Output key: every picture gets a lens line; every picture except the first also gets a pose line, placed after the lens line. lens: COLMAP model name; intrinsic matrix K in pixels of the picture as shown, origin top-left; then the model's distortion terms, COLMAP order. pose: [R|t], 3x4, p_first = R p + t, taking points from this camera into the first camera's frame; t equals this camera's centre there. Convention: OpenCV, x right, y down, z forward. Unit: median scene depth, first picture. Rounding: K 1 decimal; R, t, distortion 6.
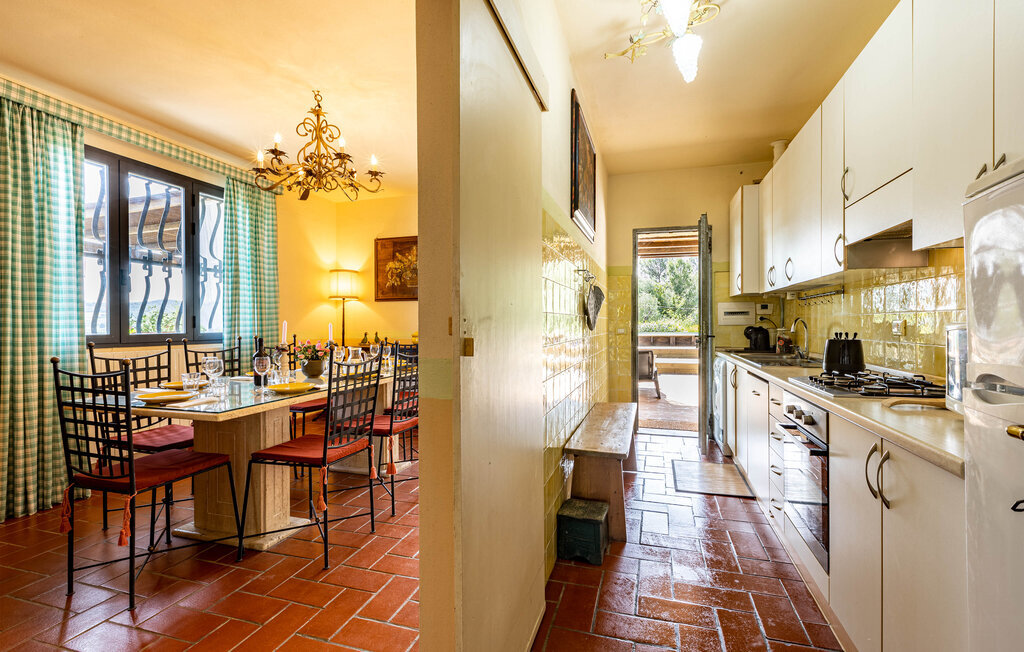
lens RADIAL K [[461.1, 0, 513.6], [0, 461.1, 325.3], [0, 0, 1]] dist [0.000947, 0.000337]
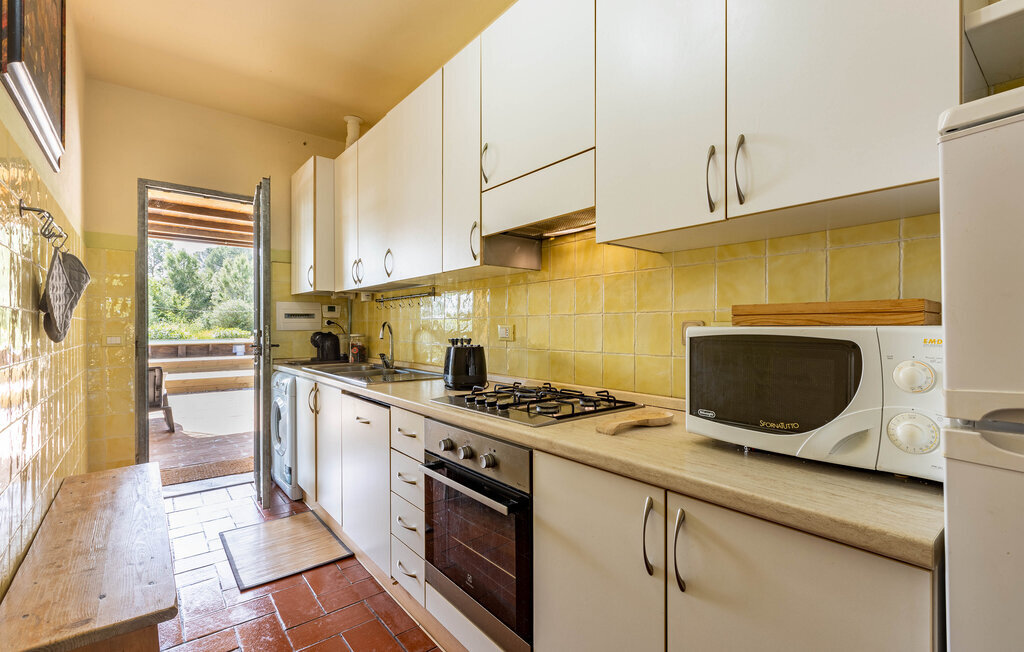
lens RADIAL K [[461.1, 0, 512.5], [0, 461.1, 329.4], [0, 0, 1]] dist [0.000947, 0.000337]
pose [[0.561045, 0.000869, 0.827785, 0.027413], [0.001361, 0.999997, -0.001973, 0.000001], [-0.827784, 0.002234, 0.561042, 0.260716]]
